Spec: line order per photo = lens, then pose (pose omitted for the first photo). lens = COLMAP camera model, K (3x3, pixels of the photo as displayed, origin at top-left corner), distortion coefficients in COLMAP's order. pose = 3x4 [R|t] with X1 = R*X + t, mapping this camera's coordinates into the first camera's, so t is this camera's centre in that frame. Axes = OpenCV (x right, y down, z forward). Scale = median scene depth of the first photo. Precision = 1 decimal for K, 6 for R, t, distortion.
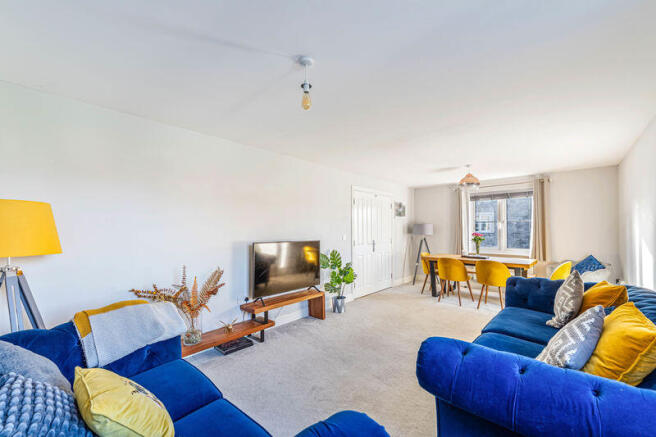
lens RADIAL K [[266.4, 0, 327.1], [0, 266.4, 224.5], [0, 0, 1]] dist [-0.002747, -0.000345]
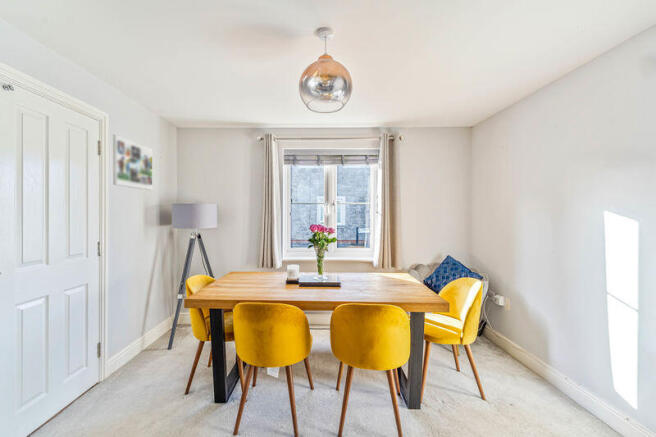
lens RADIAL K [[350.9, 0, 328.0], [0, 350.9, 218.5], [0, 0, 1]] dist [0.039624, 0.000055]
pose [[0.767728, -0.000254, 0.640775, 0.161129], [-0.016429, 0.999663, 0.020080, 0.007702], [-0.640565, -0.025943, 0.767466, 0.425478]]
